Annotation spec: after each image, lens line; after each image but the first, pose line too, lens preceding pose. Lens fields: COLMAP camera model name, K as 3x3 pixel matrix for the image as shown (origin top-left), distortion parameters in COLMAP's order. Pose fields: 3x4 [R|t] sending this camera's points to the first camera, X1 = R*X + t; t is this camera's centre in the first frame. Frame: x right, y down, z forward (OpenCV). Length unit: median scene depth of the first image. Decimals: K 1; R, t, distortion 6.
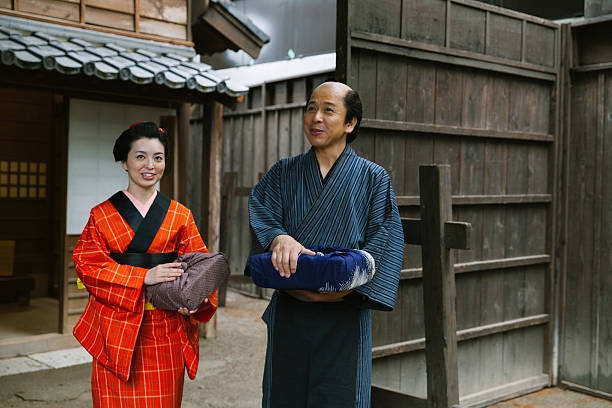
lens RADIAL K [[814.8, 0, 302.2], [0, 814.8, 206.4], [0, 0, 1]] dist [0.016133, 0.000000]
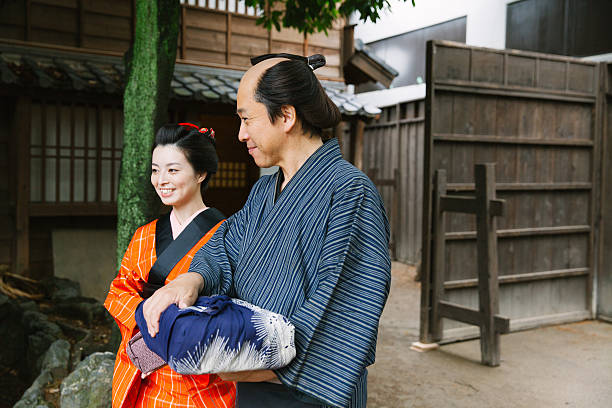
lens RADIAL K [[688.9, 0, 300.6], [0, 688.9, 205.2], [0, 0, 1]] dist [0.005547, 0.000000]
pose [[0.976151, 0.004329, -0.217051, 0.068288], [-0.001501, 0.999912, 0.013194, 0.007861], [0.217089, -0.012554, 0.976071, -0.252268]]
